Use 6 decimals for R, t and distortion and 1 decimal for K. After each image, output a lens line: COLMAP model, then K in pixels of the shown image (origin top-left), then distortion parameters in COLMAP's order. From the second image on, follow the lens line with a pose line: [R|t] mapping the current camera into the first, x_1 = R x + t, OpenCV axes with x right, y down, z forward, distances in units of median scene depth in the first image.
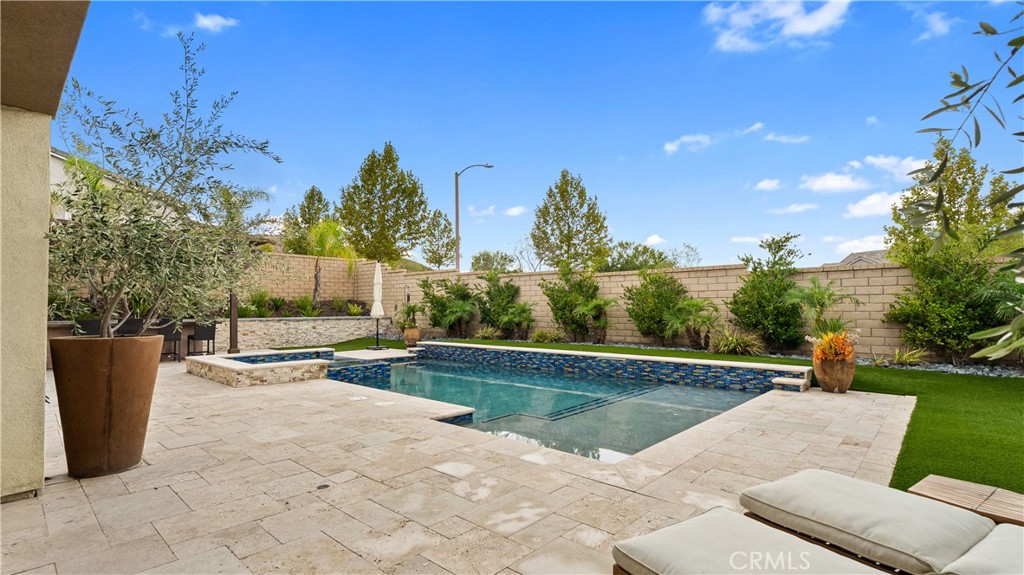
lens RADIAL K [[477.6, 0, 505.3], [0, 477.6, 289.8], [0, 0, 1]] dist [-0.001887, -0.000410]
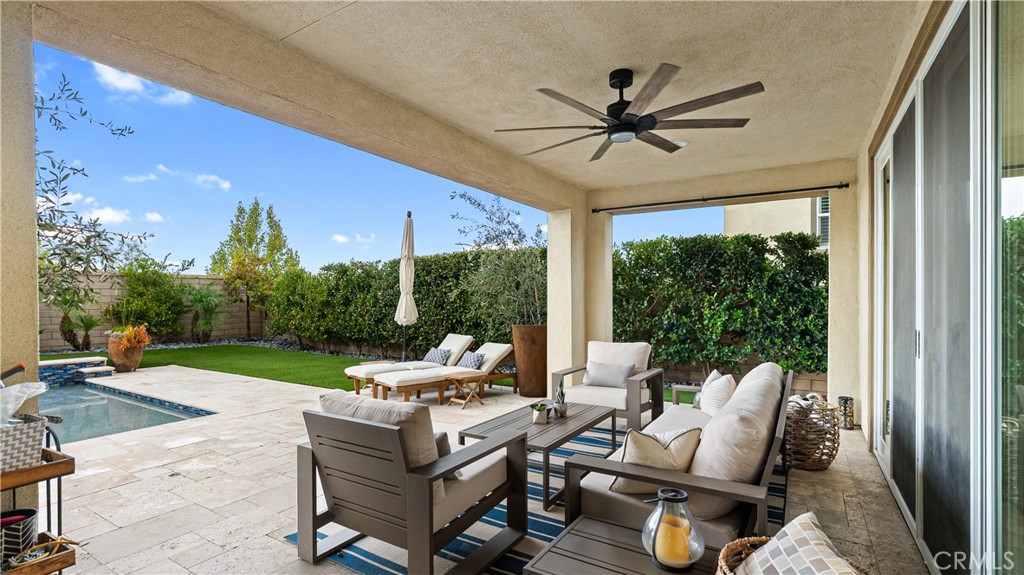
lens RADIAL K [[477.6, 0, 514.0], [0, 477.6, 294.8], [0, 0, 1]] dist [-0.001887, -0.000410]
pose [[-0.193761, 0.009241, 0.981005, -0.682866], [-0.034810, 0.999261, -0.016288, -0.011662], [-0.980431, -0.037305, -0.193296, 0.179839]]
